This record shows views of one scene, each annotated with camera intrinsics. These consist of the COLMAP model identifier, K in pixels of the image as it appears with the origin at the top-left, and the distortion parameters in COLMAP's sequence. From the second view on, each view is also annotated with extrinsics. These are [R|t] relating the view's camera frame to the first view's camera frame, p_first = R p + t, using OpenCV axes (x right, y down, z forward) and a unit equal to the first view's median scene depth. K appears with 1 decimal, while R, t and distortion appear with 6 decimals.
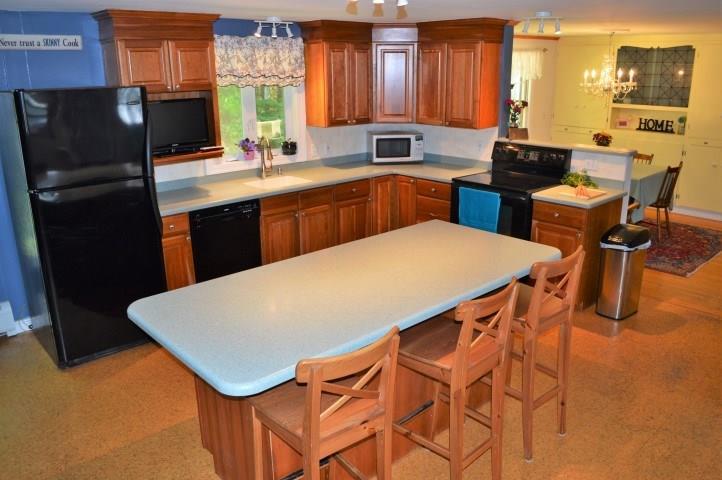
lens RADIAL K [[571.4, 0, 361.0], [0, 571.4, 240.0], [0, 0, 1]] dist [-0.004539, -0.100276]
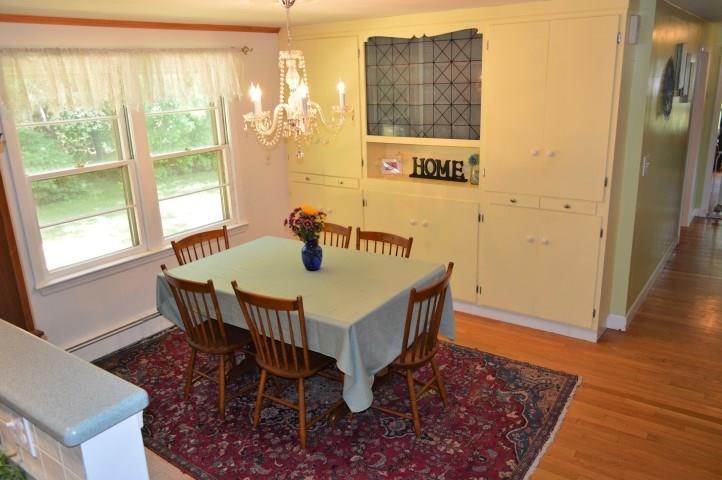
lens RADIAL K [[571.4, 0, 361.0], [0, 571.4, 240.0], [0, 0, 1]] dist [-0.004539, -0.100276]
pose [[0.979219, -0.080676, 0.186069, 0.333371], [0.083520, 0.996478, -0.007488, -0.134293], [-0.184809, 0.022873, 0.982508, 0.437384]]
